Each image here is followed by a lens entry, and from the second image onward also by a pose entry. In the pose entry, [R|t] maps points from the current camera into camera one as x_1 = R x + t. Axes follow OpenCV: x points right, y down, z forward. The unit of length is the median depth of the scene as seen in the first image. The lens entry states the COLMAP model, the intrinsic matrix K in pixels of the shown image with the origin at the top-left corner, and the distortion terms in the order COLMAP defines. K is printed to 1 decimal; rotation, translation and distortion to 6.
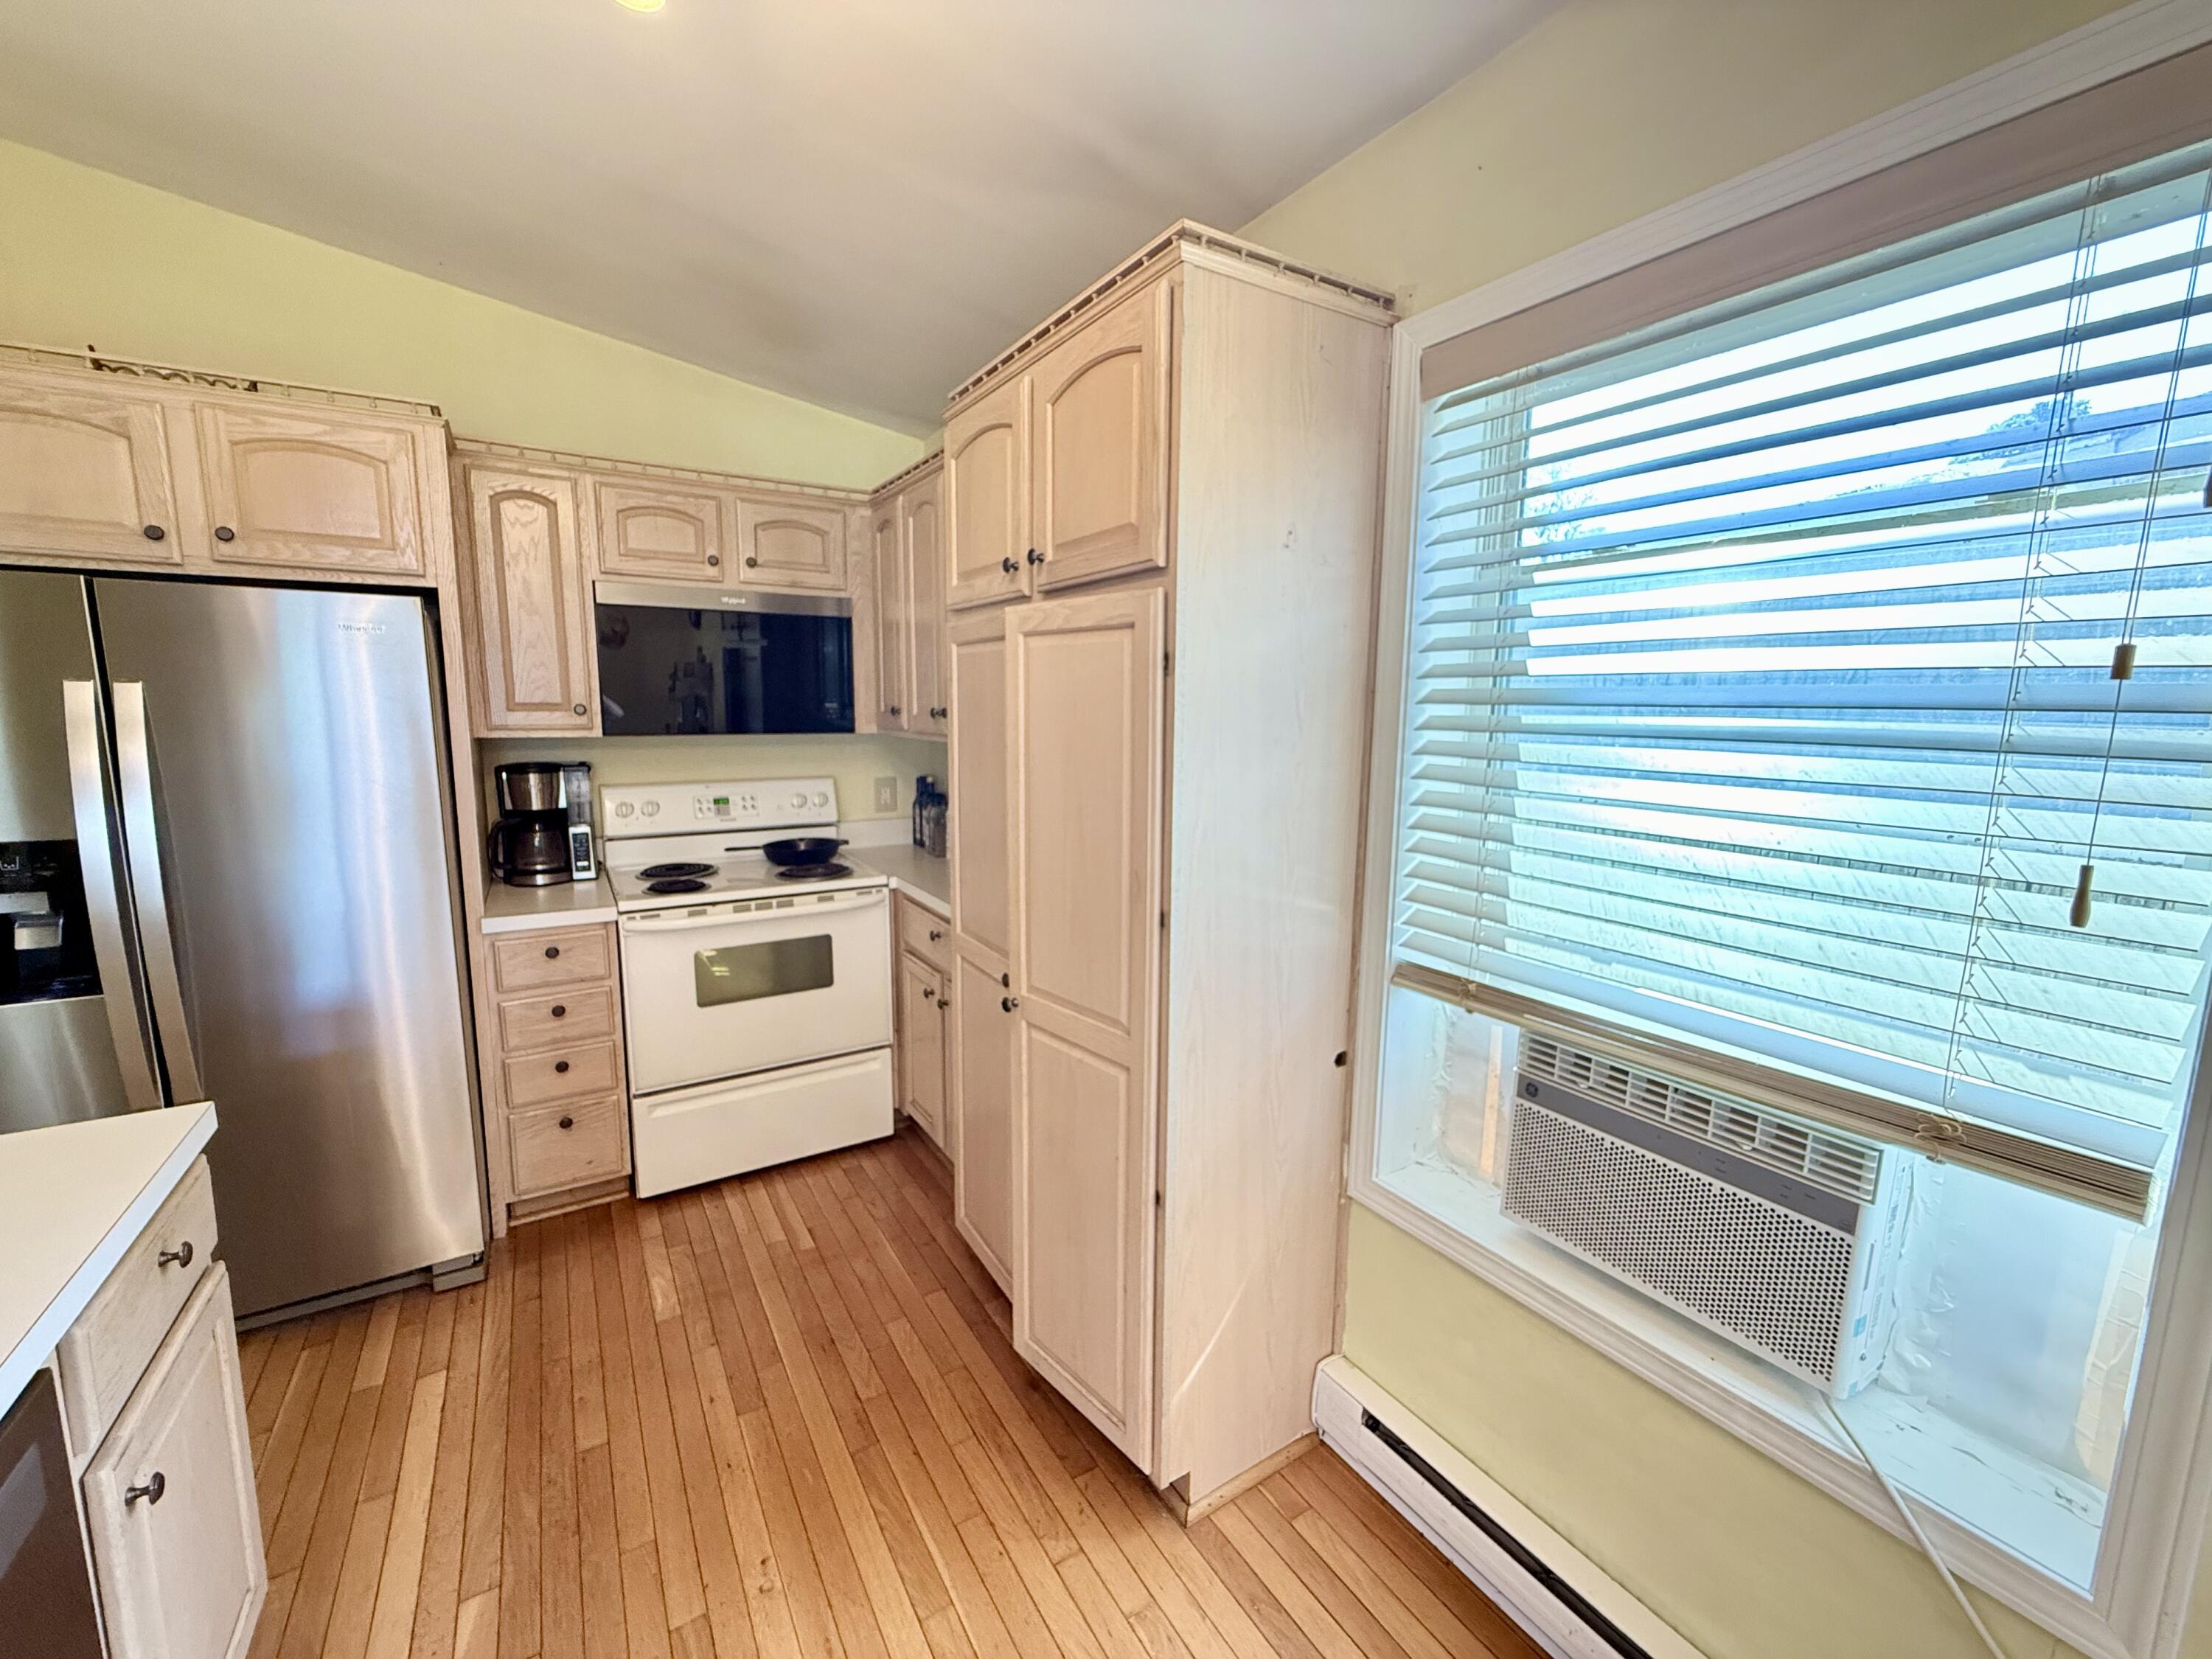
lens RADIAL K [[882.0, 0, 1104.1], [0, 882.0, 828.0], [0, 0, 1]] dist [-0.001065, 0.000366]
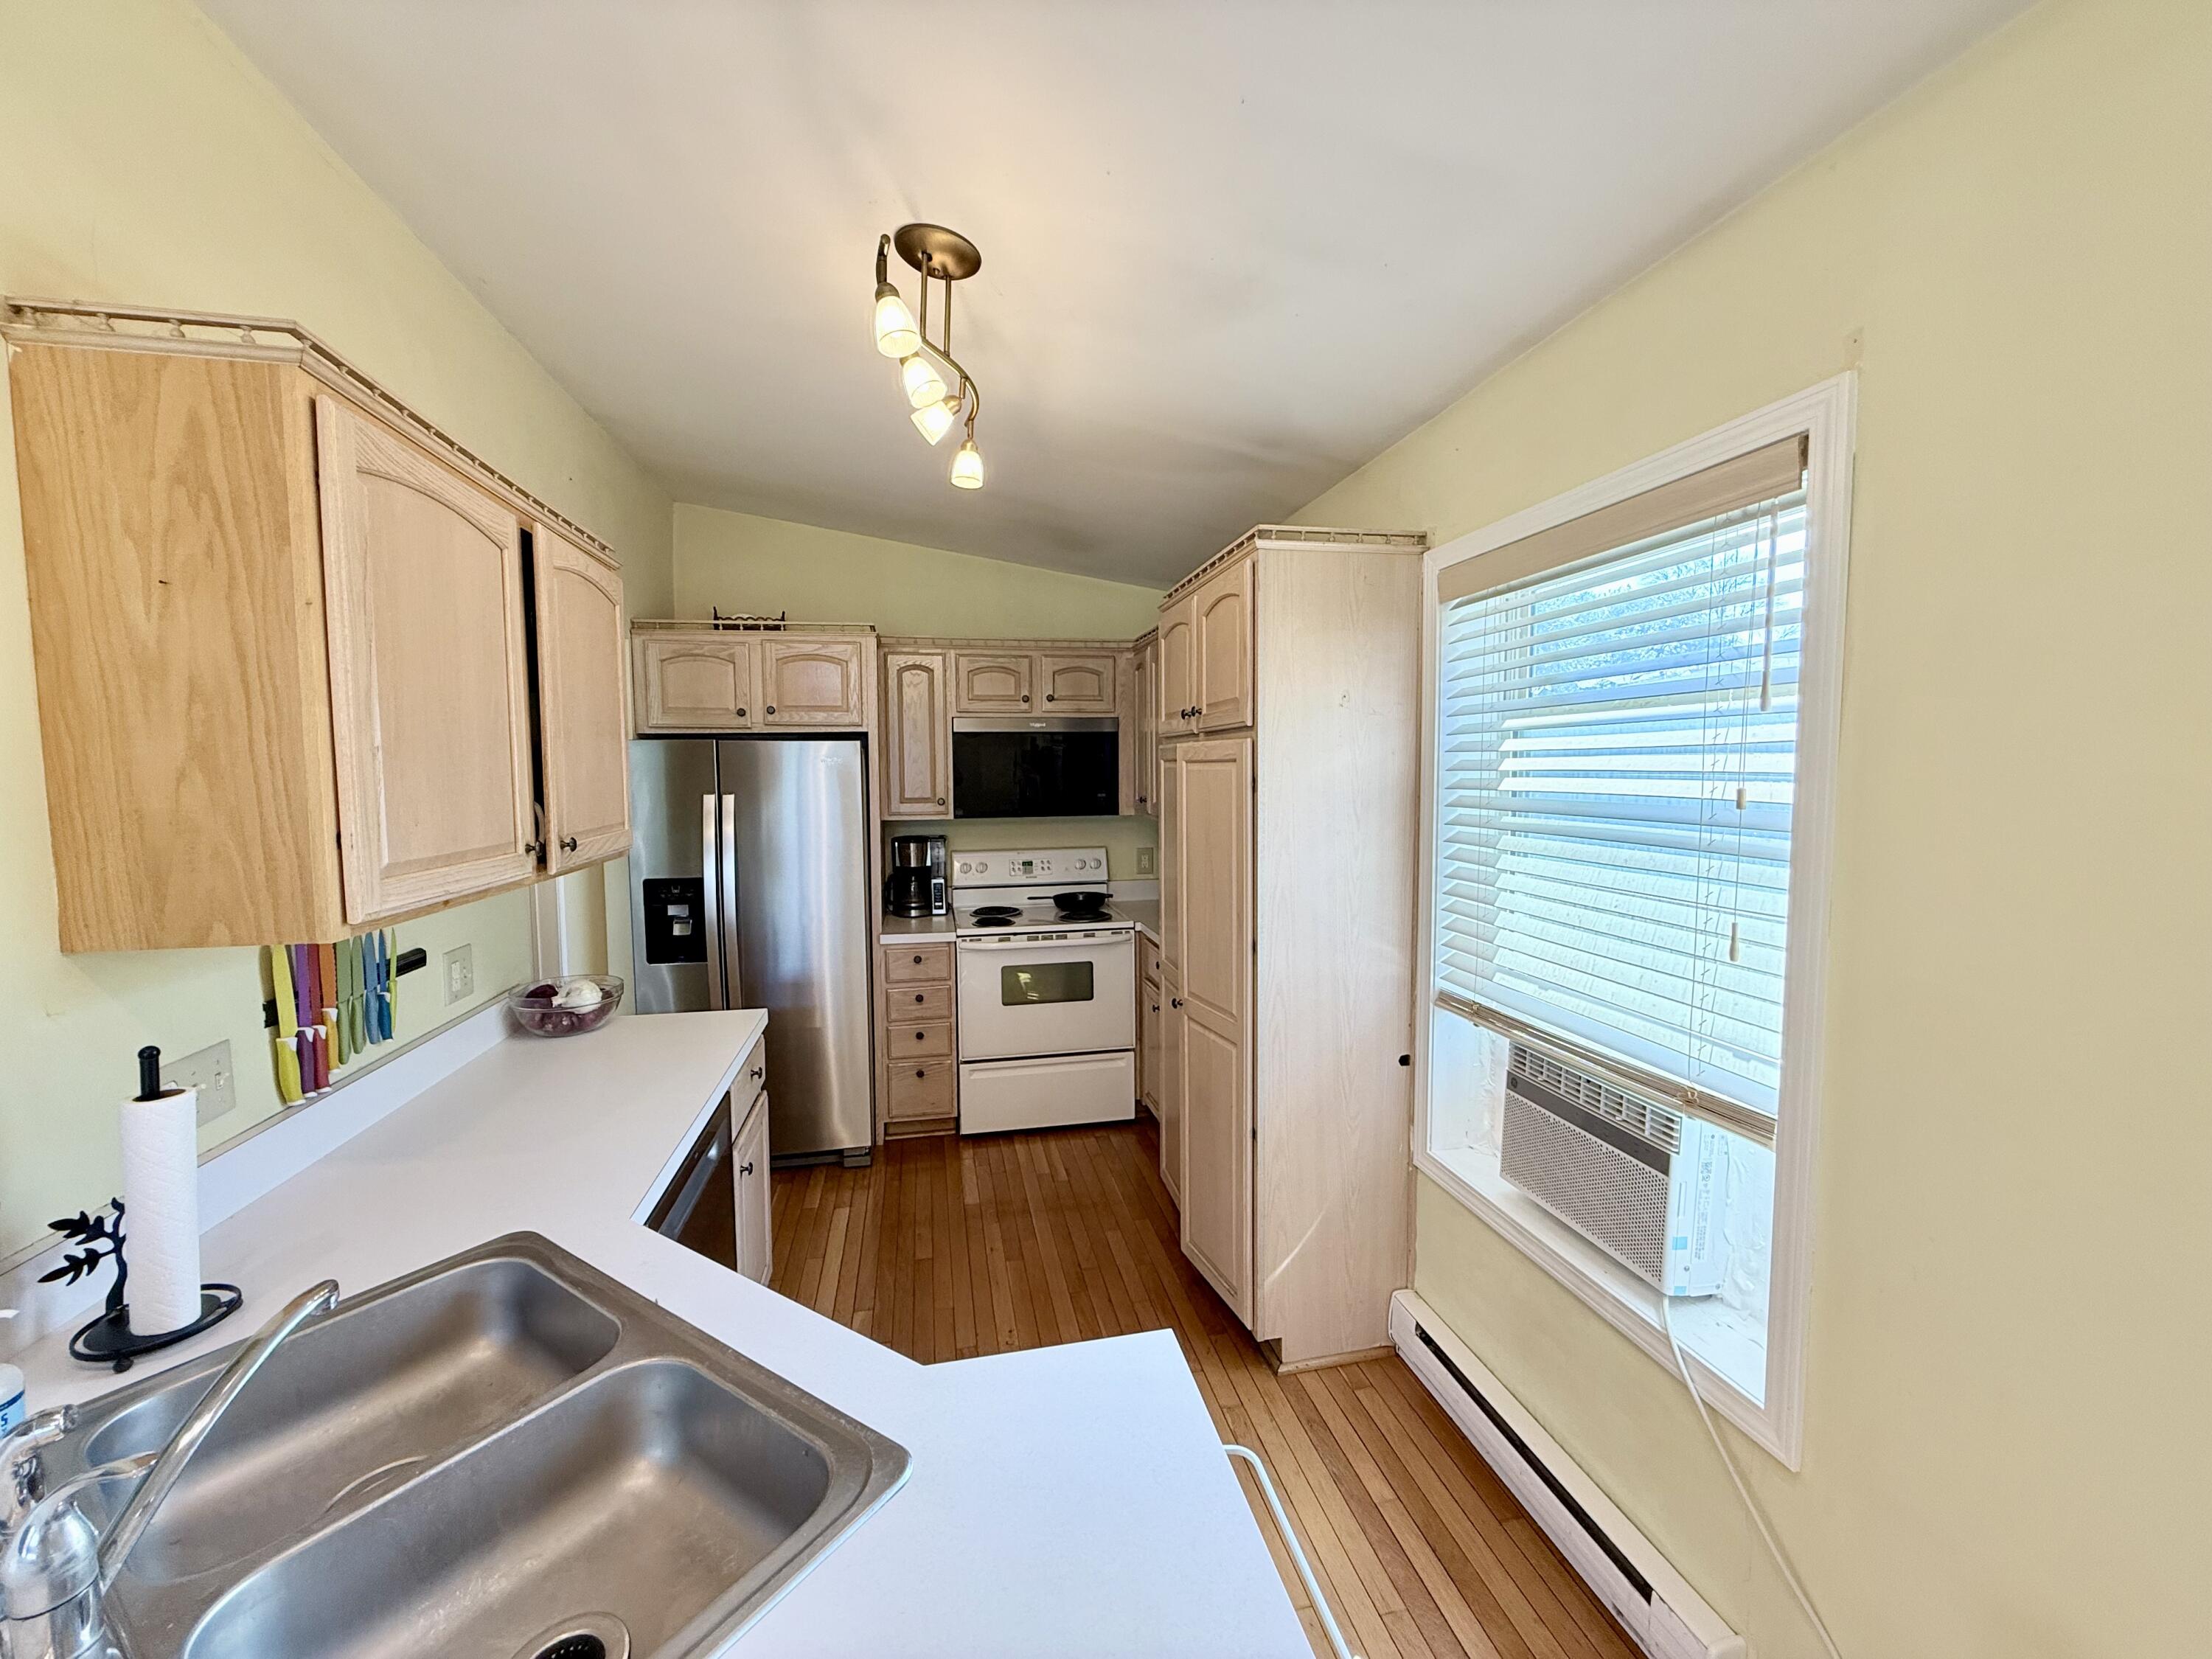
lens RADIAL K [[882.0, 0, 1107.2], [0, 882.0, 831.3], [0, 0, 1]] dist [-0.001065, 0.000366]
pose [[0.936246, 0.007225, -0.351271, 0.310320], [-0.032268, 0.997331, -0.065491, 0.009831], [0.349860, 0.072651, 0.933980, -0.471623]]
